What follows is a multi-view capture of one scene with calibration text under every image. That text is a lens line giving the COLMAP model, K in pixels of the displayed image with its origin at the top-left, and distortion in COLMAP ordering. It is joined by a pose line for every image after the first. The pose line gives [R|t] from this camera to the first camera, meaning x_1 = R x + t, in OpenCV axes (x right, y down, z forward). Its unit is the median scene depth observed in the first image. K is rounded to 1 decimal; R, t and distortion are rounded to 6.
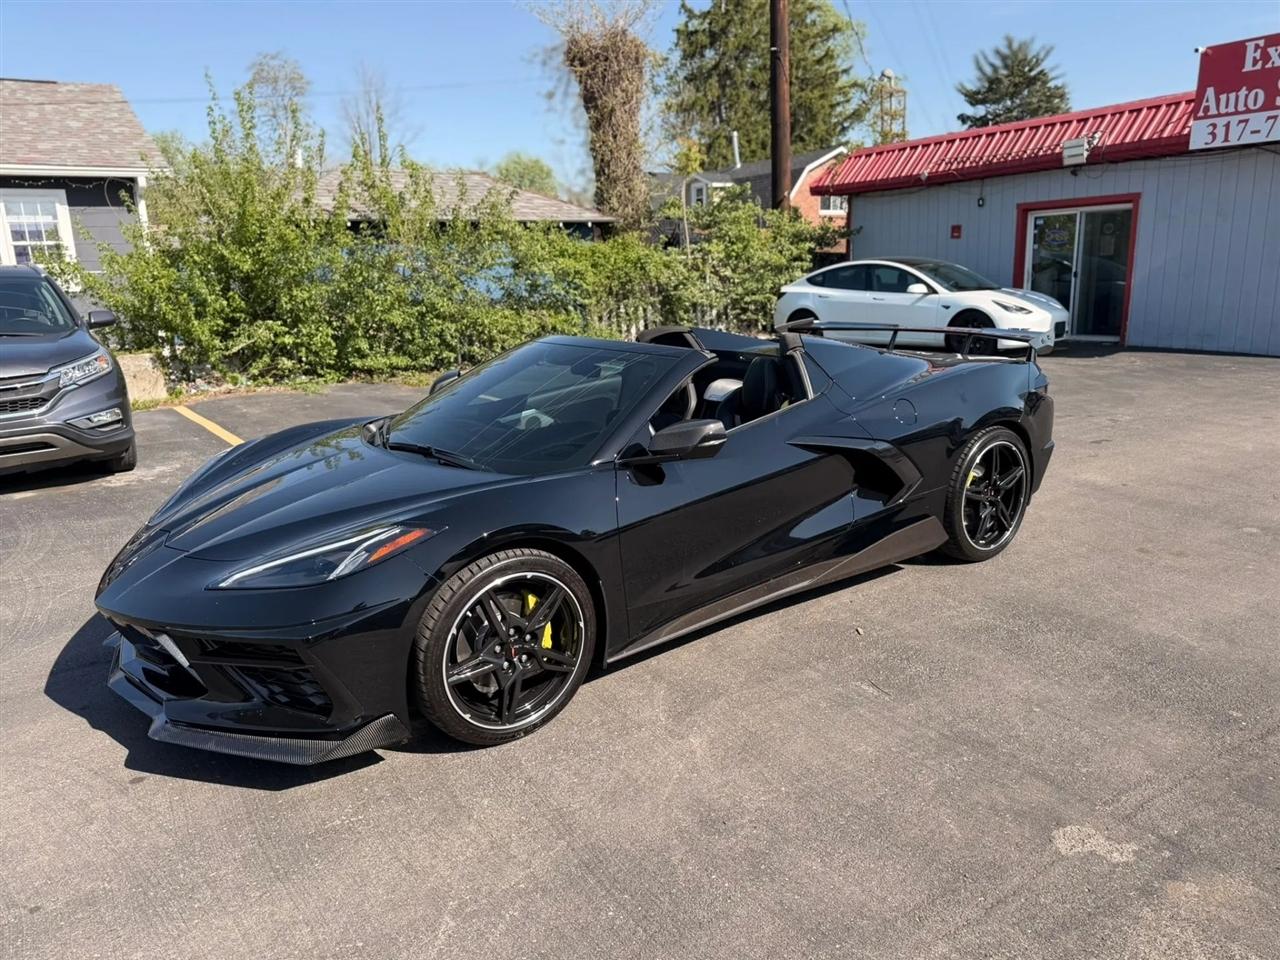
lens RADIAL K [[903.8, 0, 636.4], [0, 903.8, 495.4], [0, 0, 1]] dist [0.014441, -0.021507]
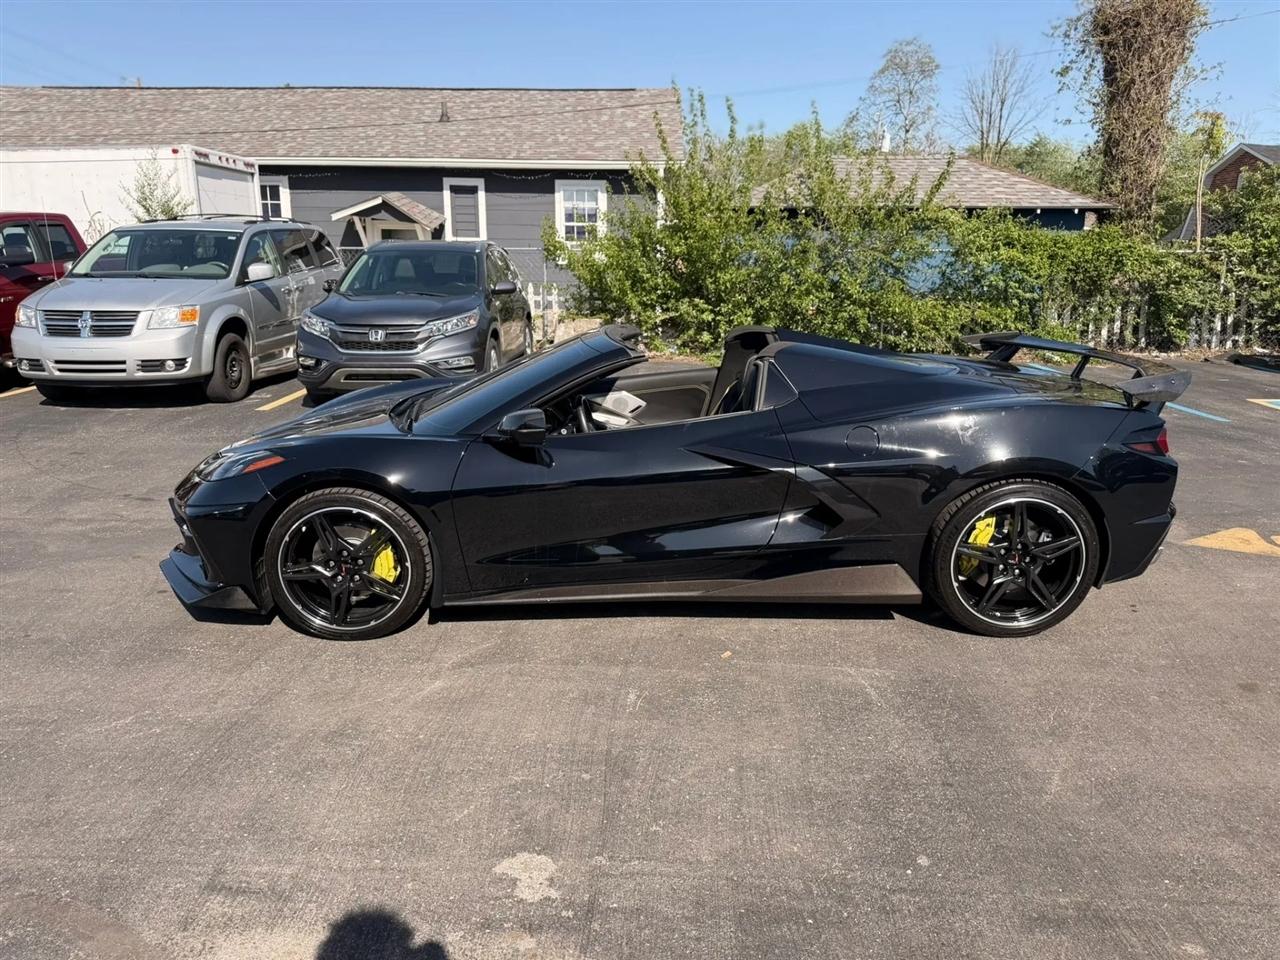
lens RADIAL K [[904.9, 0, 651.9], [0, 904.9, 487.2], [0, 0, 1]] dist [0.015748, -0.031728]
pose [[0.808499, 0.180894, -0.560006, 0.204371], [-0.174837, 0.982454, 0.064935, -0.021988], [0.561926, 0.045409, 0.825940, 0.045397]]
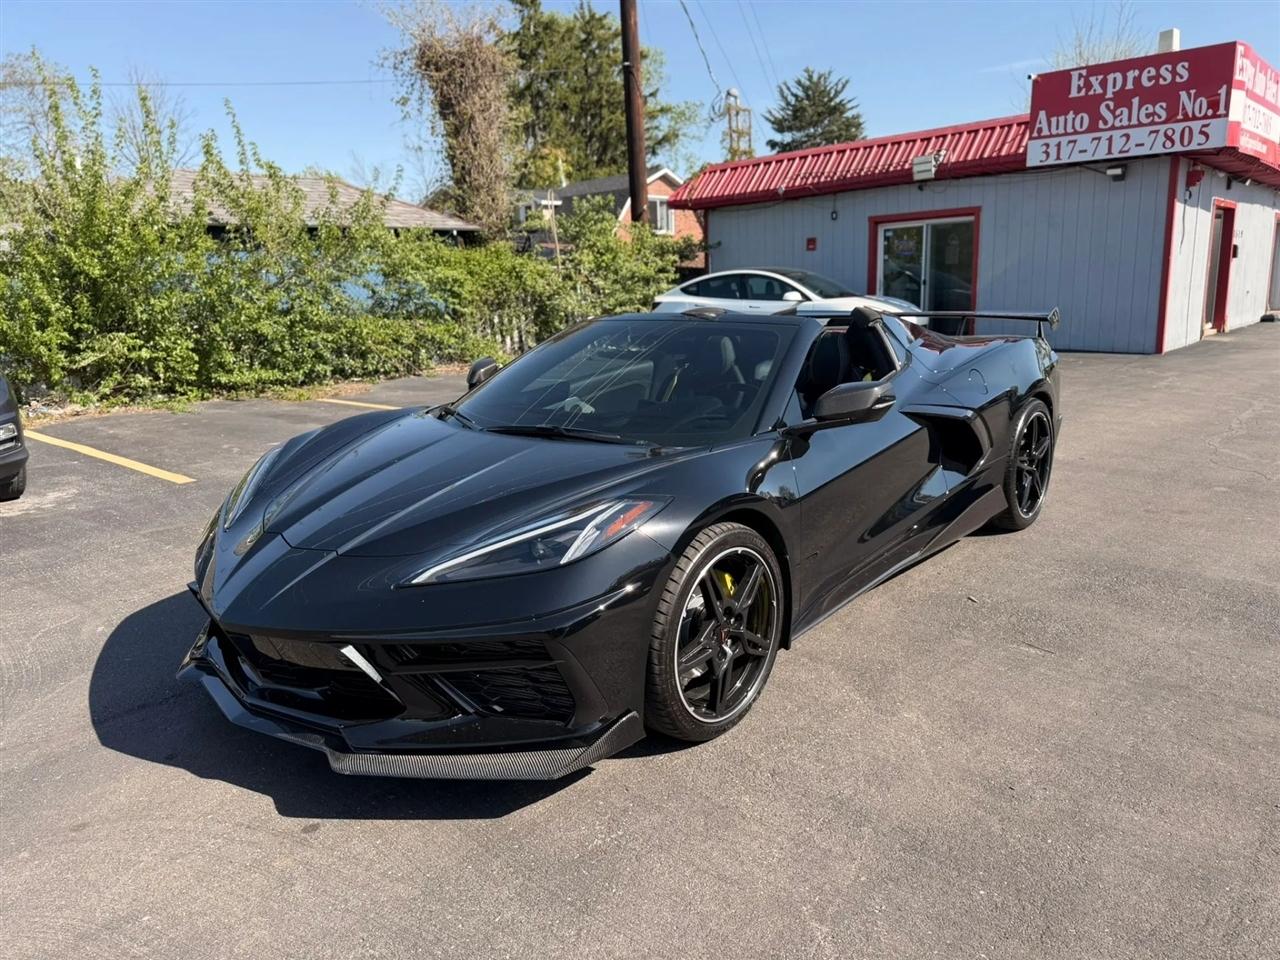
lens RADIAL K [[903.8, 0, 642.5], [0, 903.8, 491.8], [0, 0, 1]] dist [0.014441, -0.021507]
pose [[0.976512, -0.051131, 0.209309, -0.092096], [0.056696, 0.998178, -0.020669, 0.009689], [-0.207871, 0.032051, 0.977631, 0.027805]]
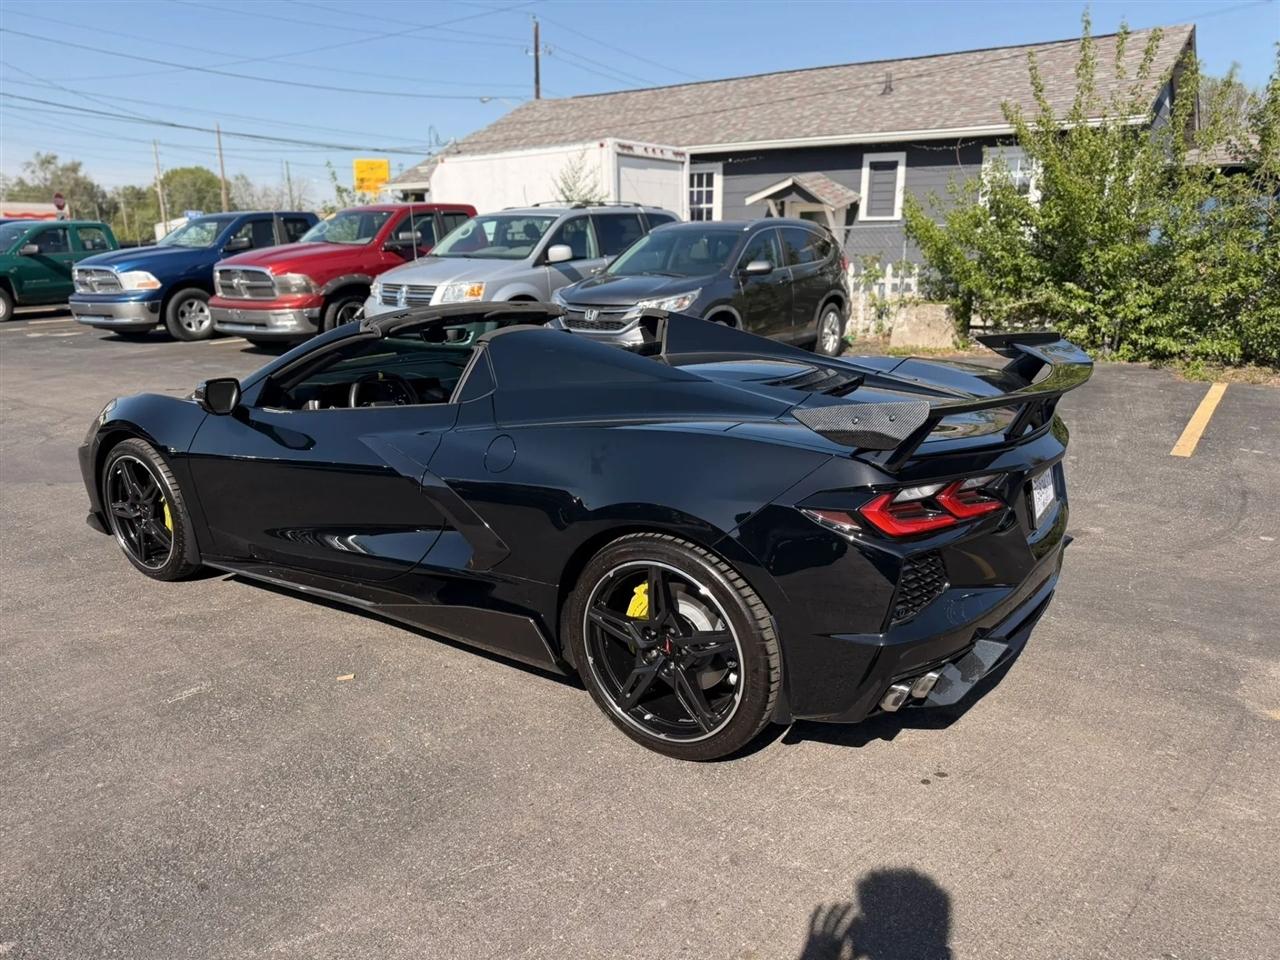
lens RADIAL K [[904.9, 0, 657.4], [0, 904.9, 502.9], [0, 0, 1]] dist [0.015748, -0.031728]
pose [[0.333368, 0.289652, -0.897200, 0.314487], [-0.234854, 0.947151, 0.218515, -0.076644], [0.913077, 0.137866, 0.383776, 0.271879]]
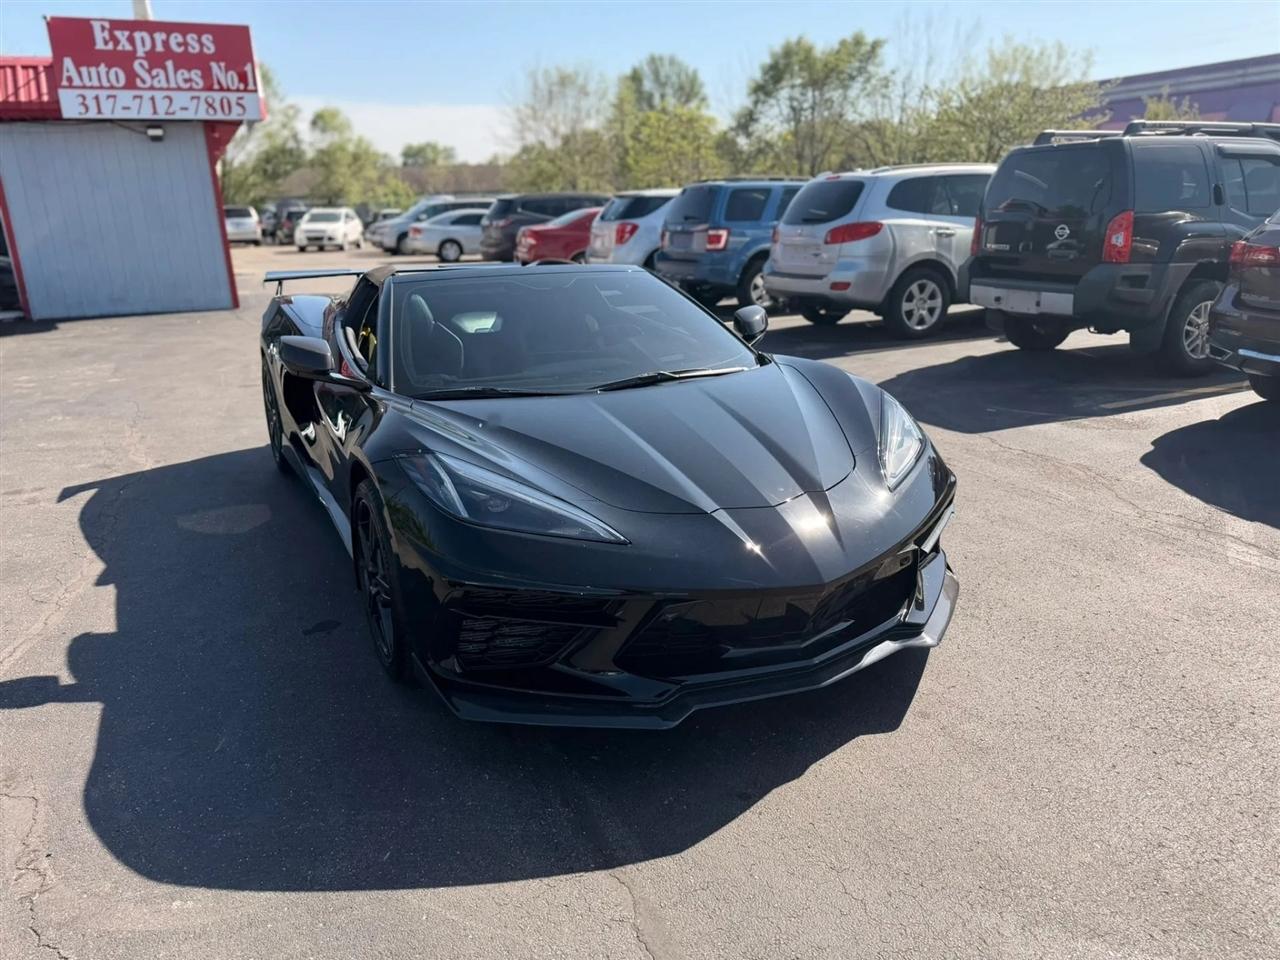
lens RADIAL K [[903.8, 0, 644.1], [0, 903.8, 475.8], [0, 0, 1]] dist [0.014441, -0.021507]
pose [[0.173355, -0.258877, 0.950227, -0.317812], [0.263405, 0.941874, 0.208547, -0.042961], [-0.948982, 0.214142, 0.231467, 0.223735]]
